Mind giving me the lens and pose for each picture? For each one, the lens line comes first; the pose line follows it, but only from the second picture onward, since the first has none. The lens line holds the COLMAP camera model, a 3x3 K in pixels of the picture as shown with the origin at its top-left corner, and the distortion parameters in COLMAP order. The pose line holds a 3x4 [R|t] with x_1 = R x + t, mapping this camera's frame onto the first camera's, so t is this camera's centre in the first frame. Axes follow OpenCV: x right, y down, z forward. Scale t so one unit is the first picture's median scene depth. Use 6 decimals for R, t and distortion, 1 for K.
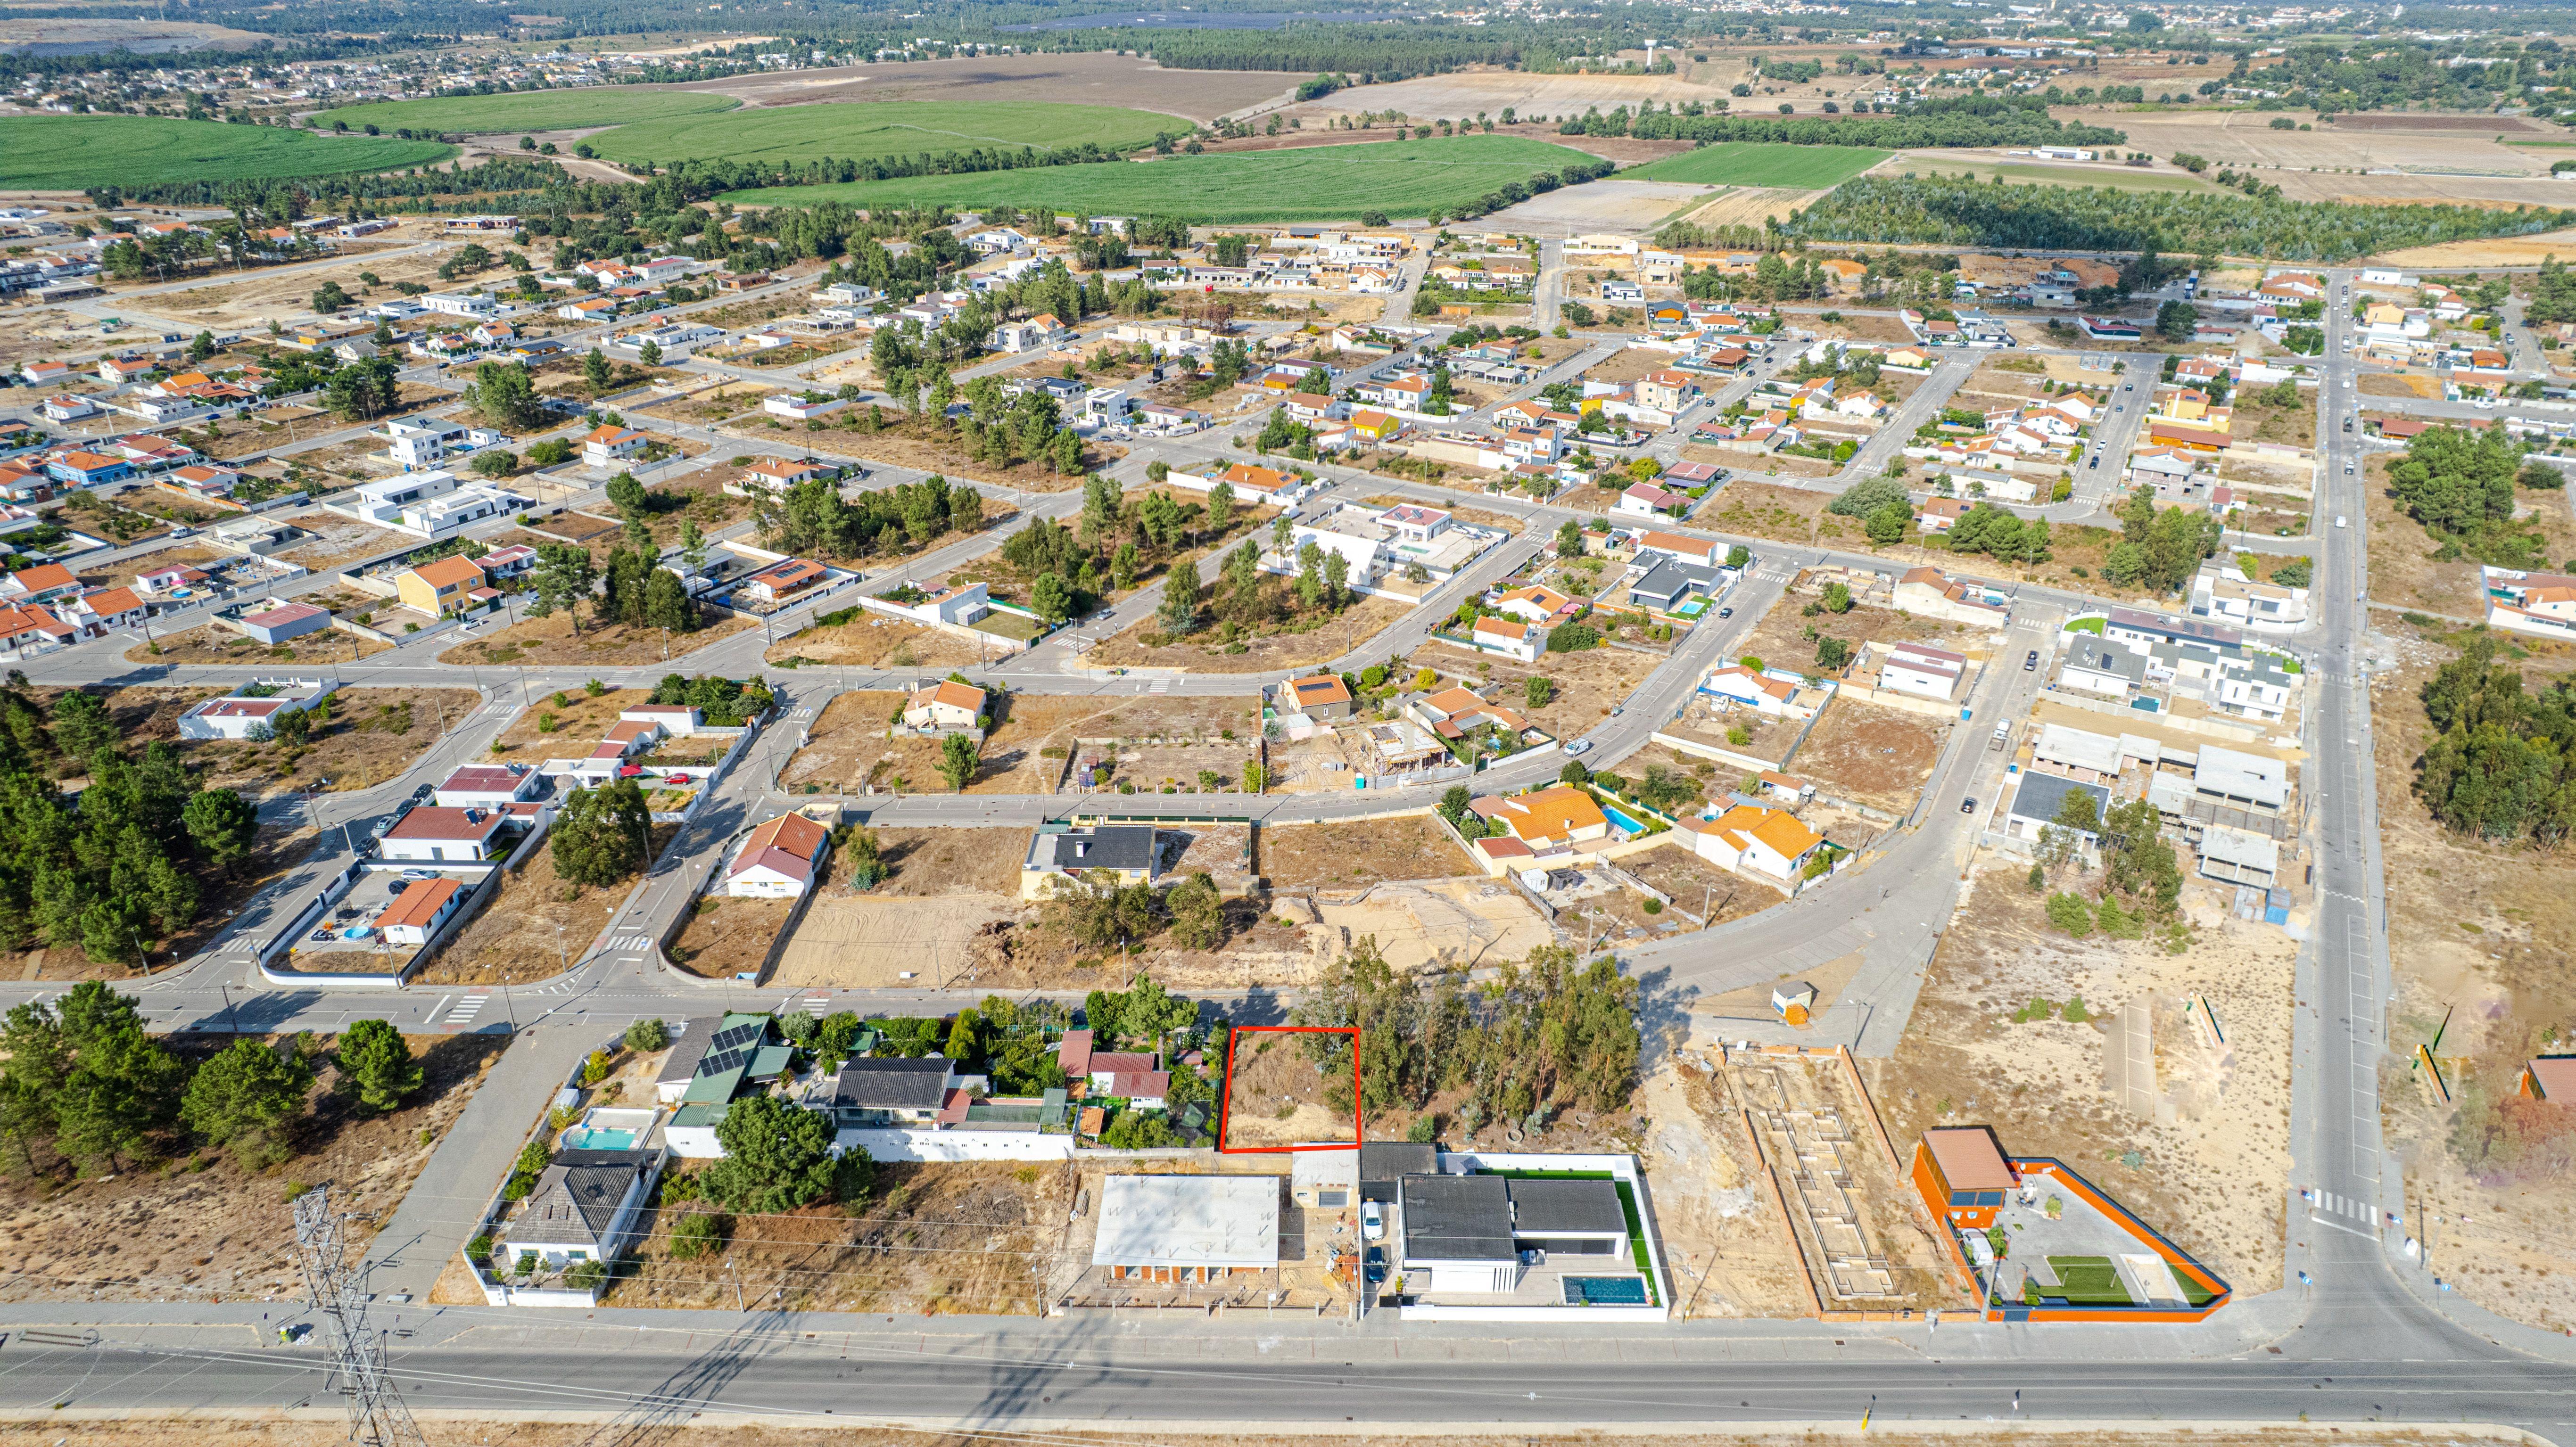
lens RADIAL K [[1646.4, 0, 1287.7], [0, 1646.4, 722.0], [0, 0, 1]] dist [-0.074331, 0.064170]
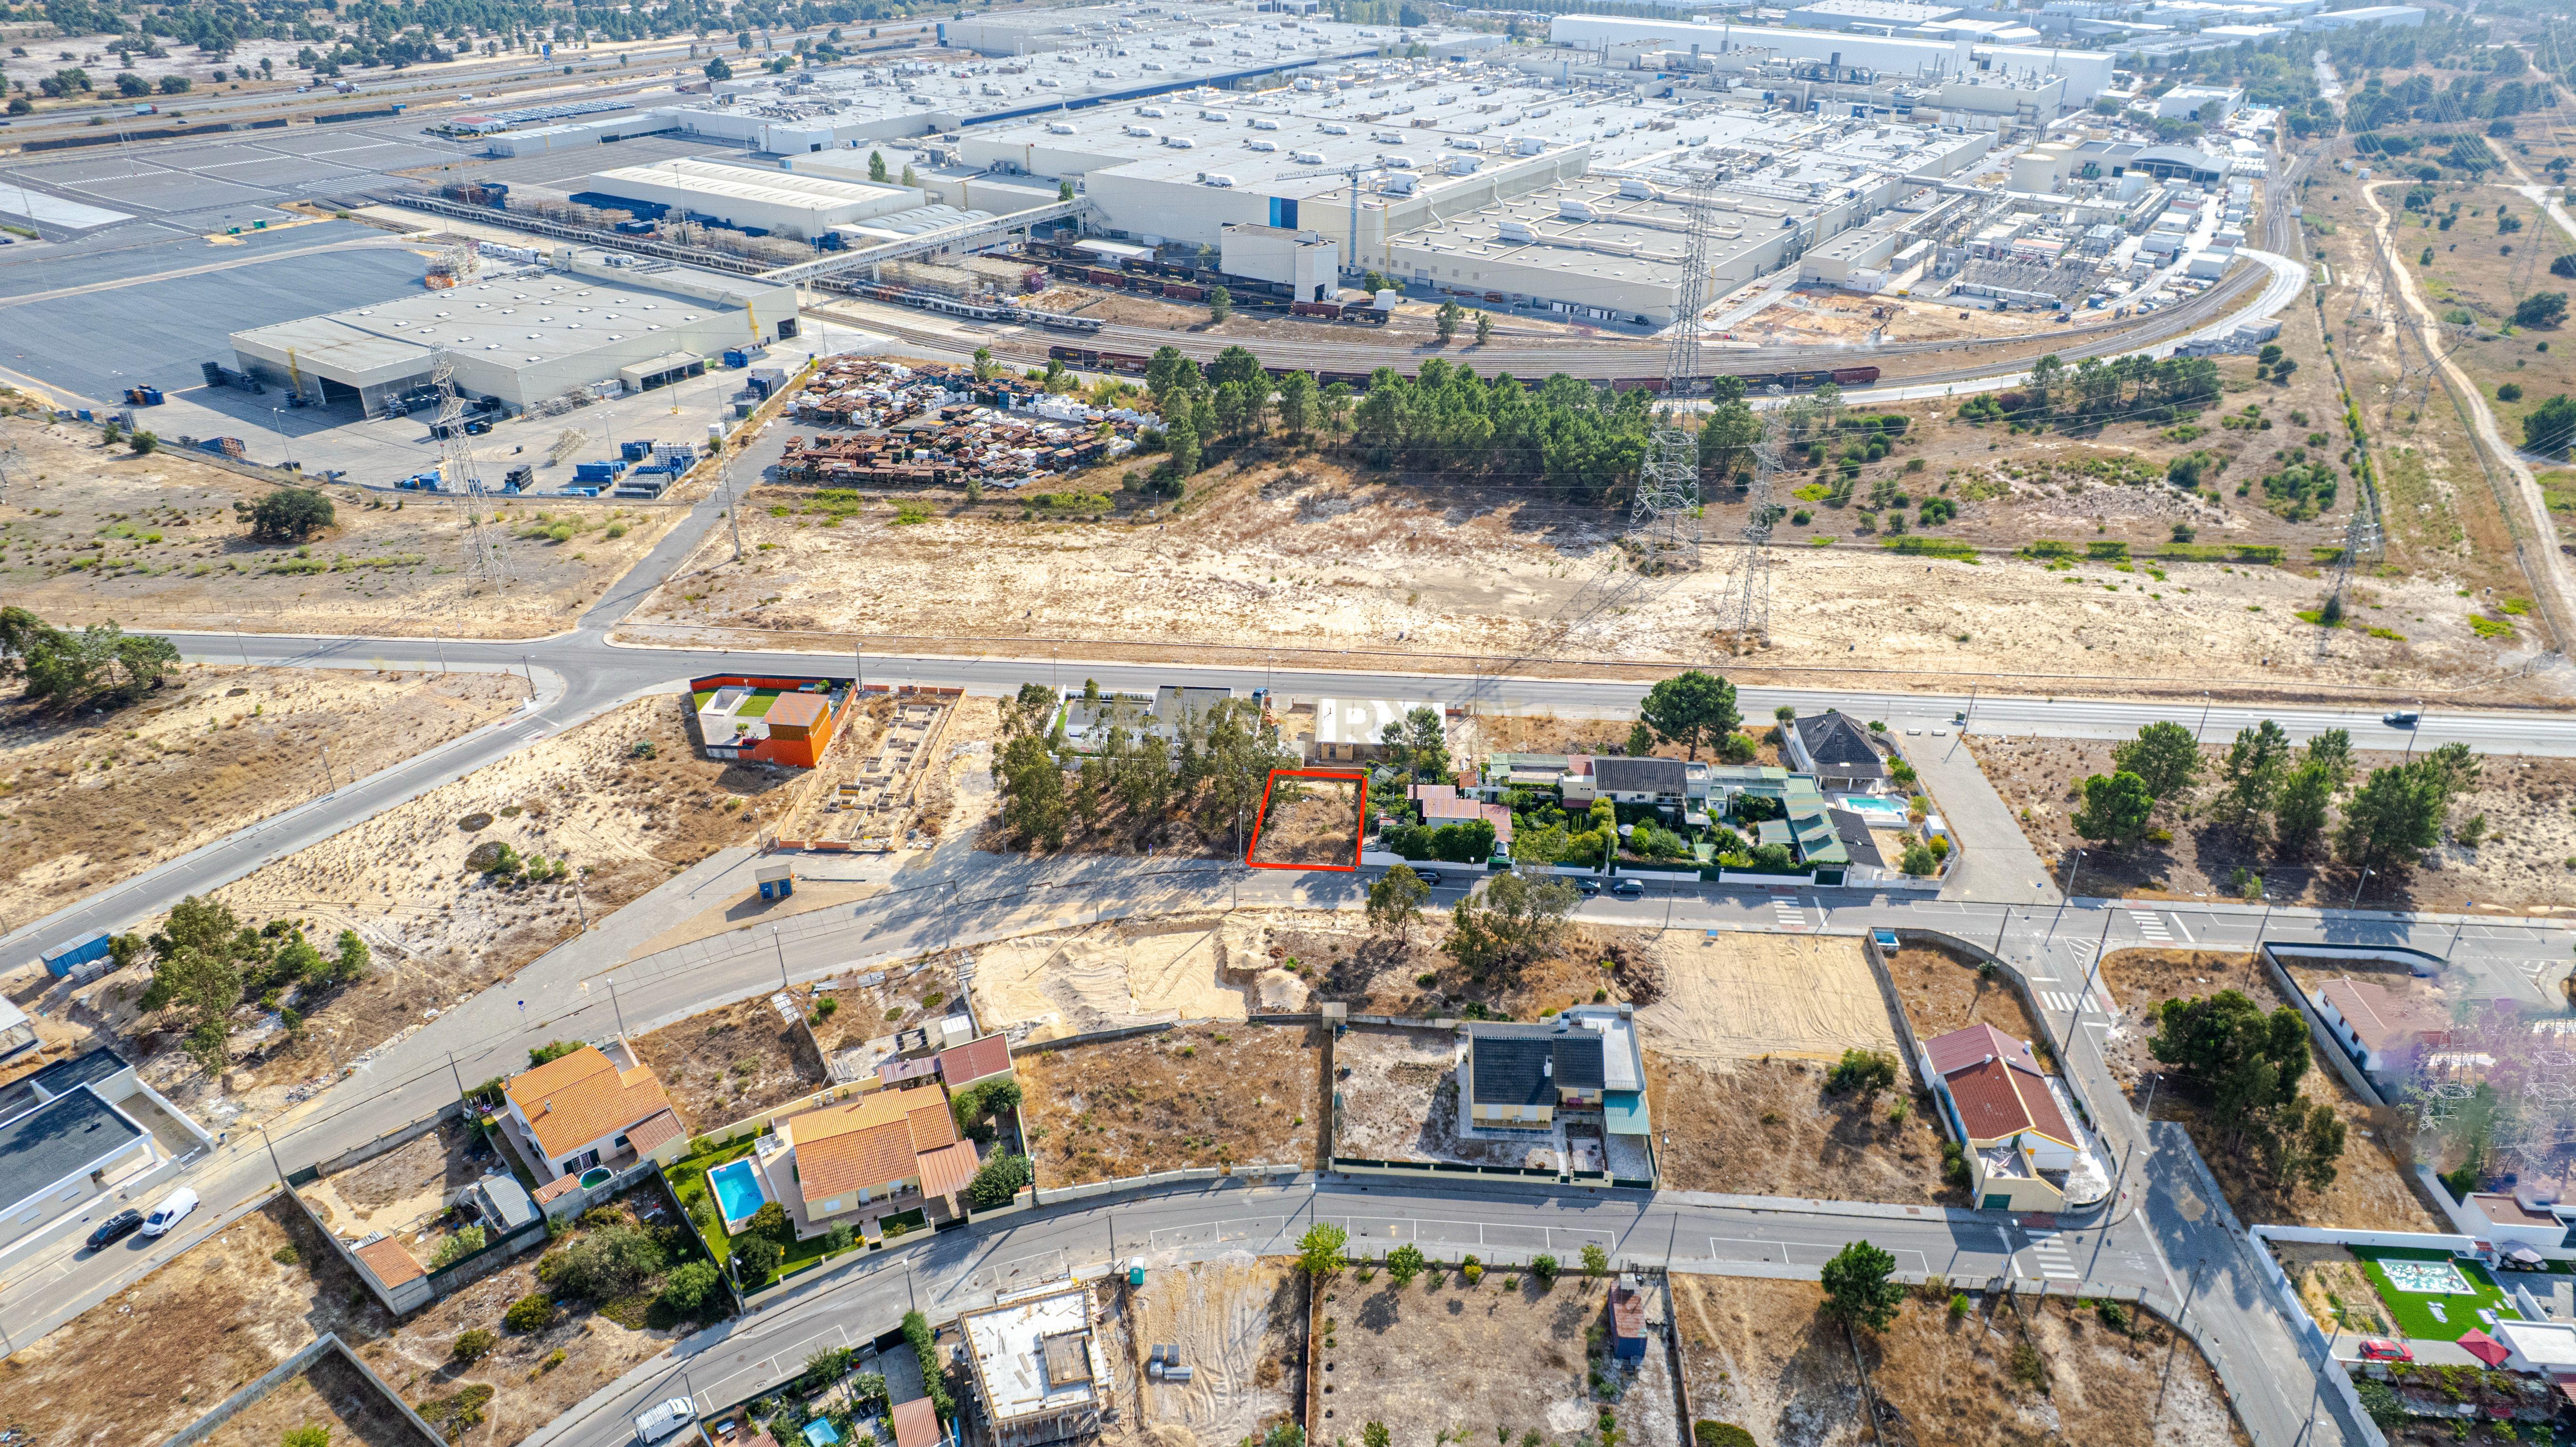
lens RADIAL K [[1646.4, 0, 1296.1], [0, 1646.4, 703.5], [0, 0, 1]] dist [-0.074331, 0.064170]
pose [[-0.998874, -0.035563, 0.031392, -0.020605], [0.003711, 0.601155, 0.799124, -0.546060], [-0.047290, 0.798341, -0.600347, 1.214370]]
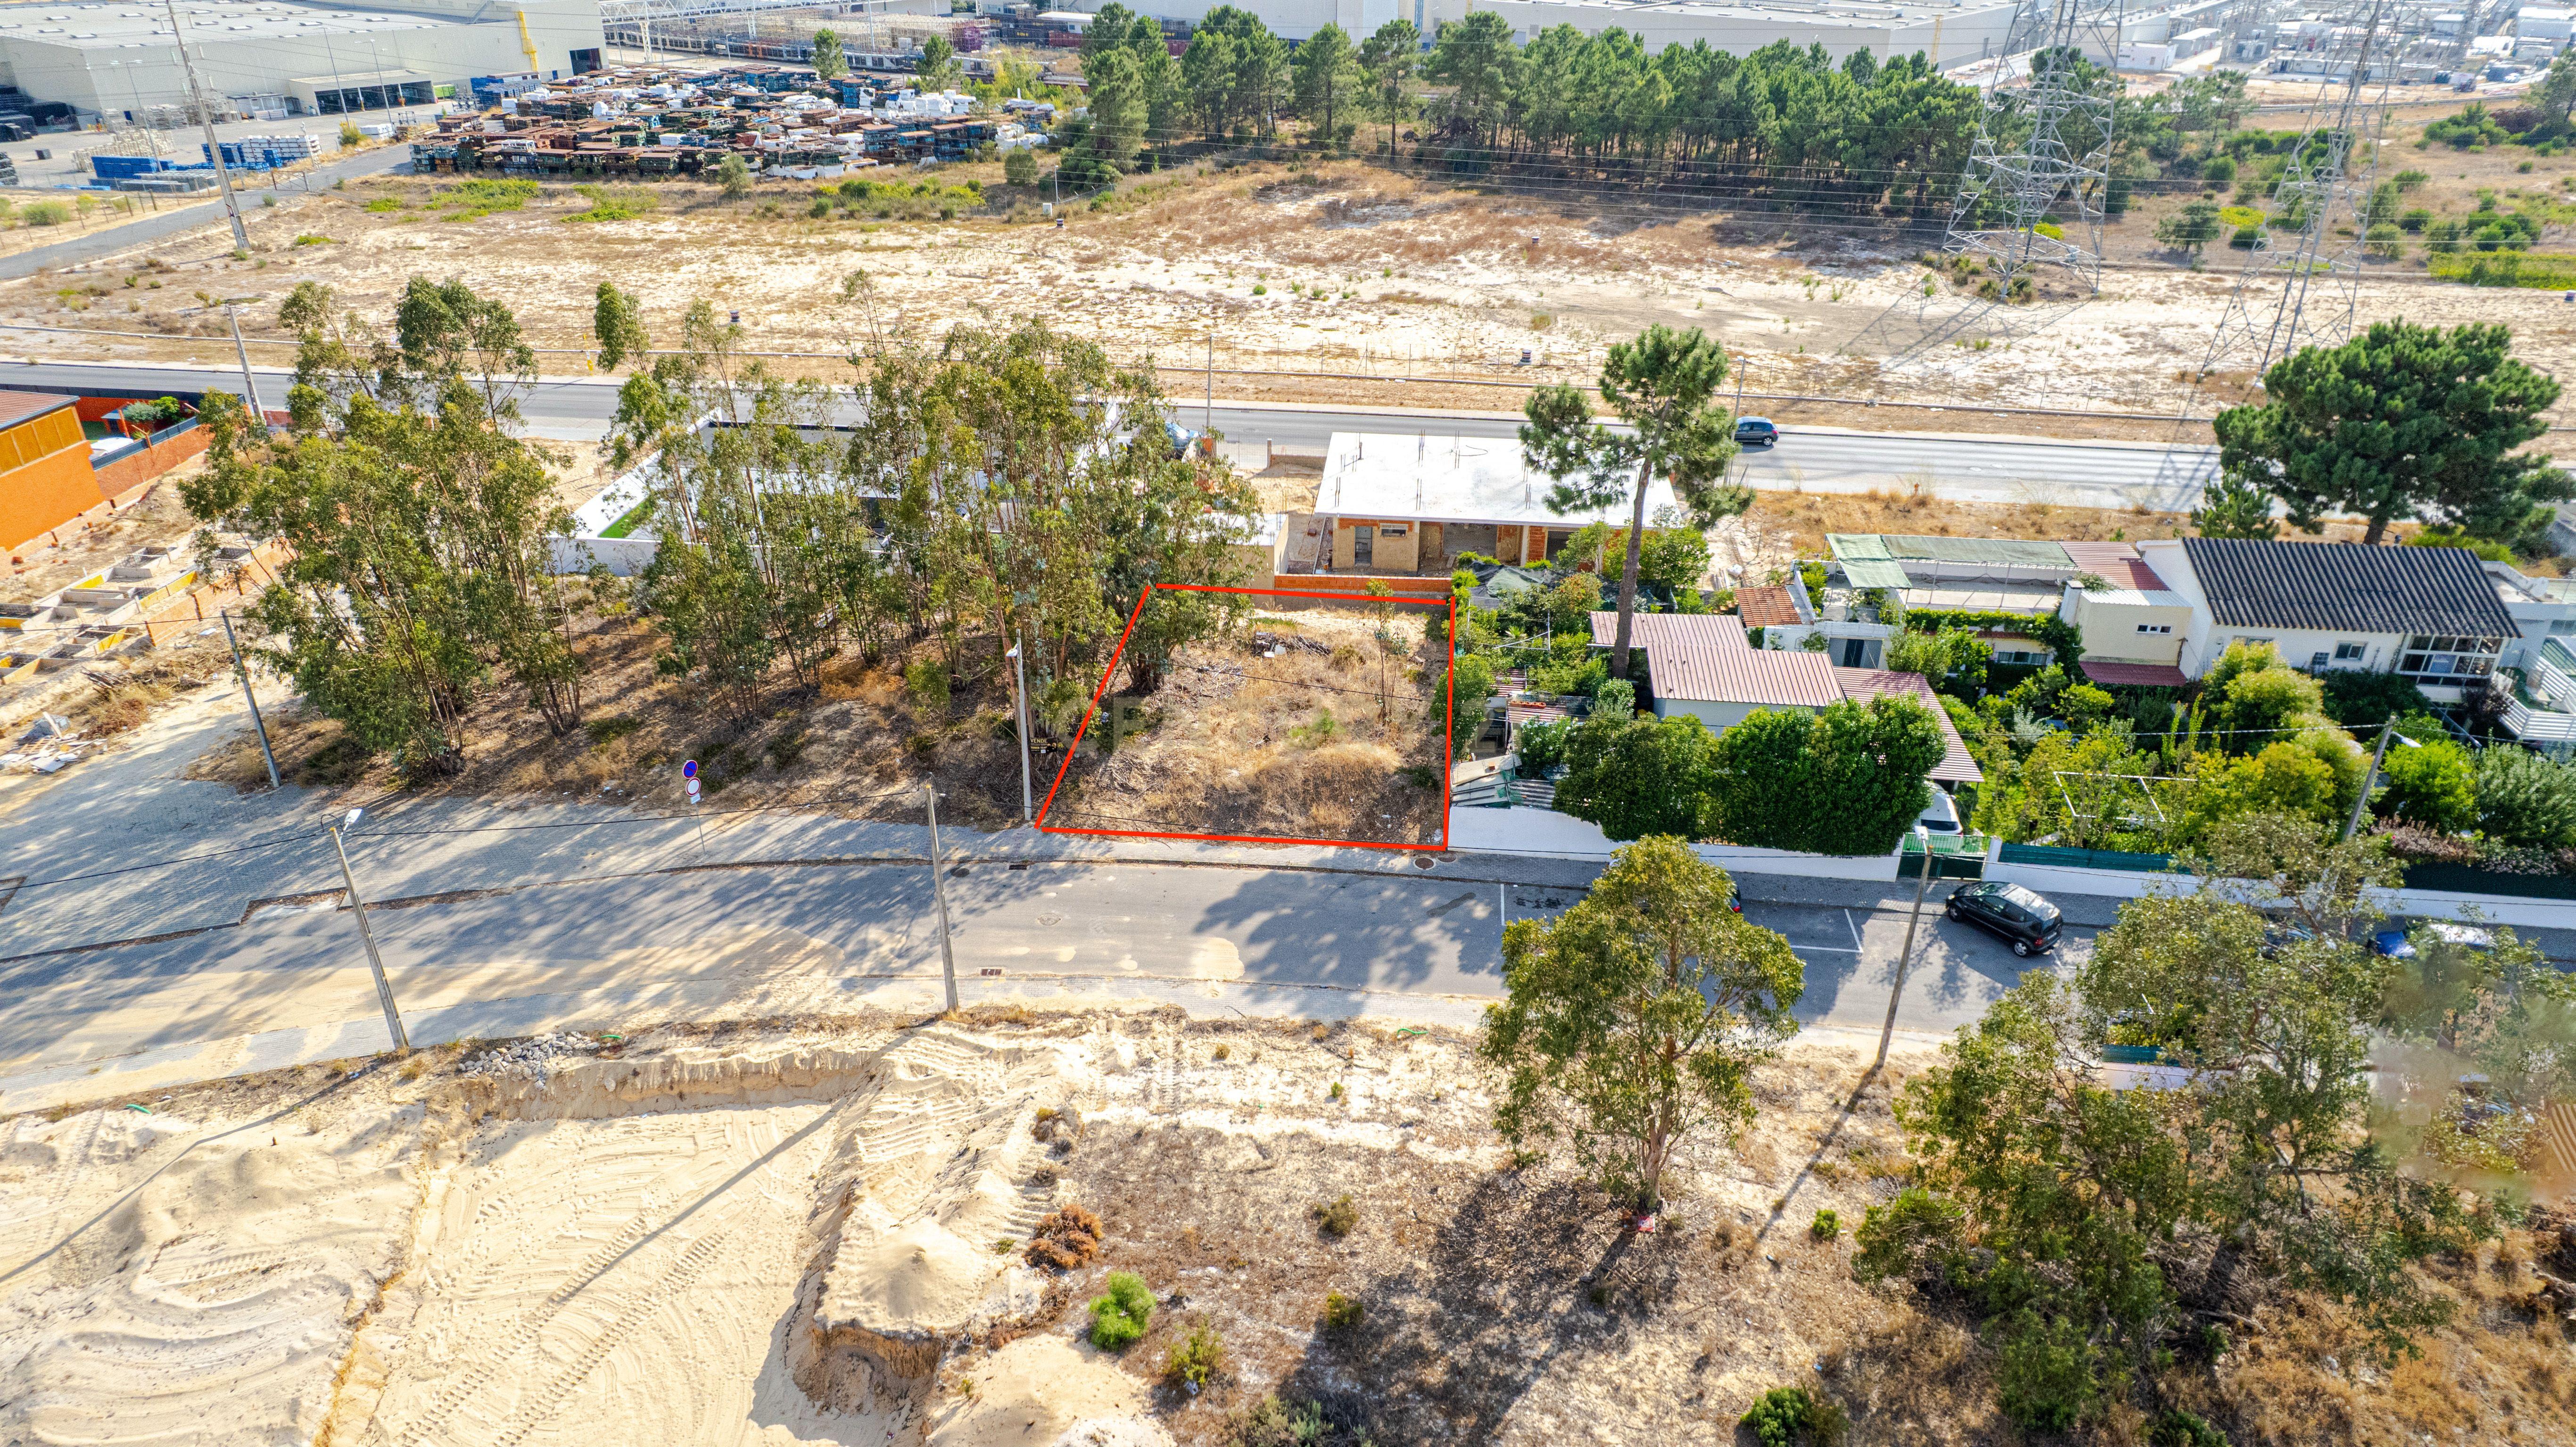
lens RADIAL K [[1646.4, 0, 1290.0], [0, 1646.4, 716.3], [0, 0, 1]] dist [-0.074331, 0.064170]
pose [[-0.996353, -0.052718, 0.067100, -0.022379], [0.022416, 0.597026, 0.801909, -0.046742], [-0.082335, 0.800488, -0.593666, 0.912733]]
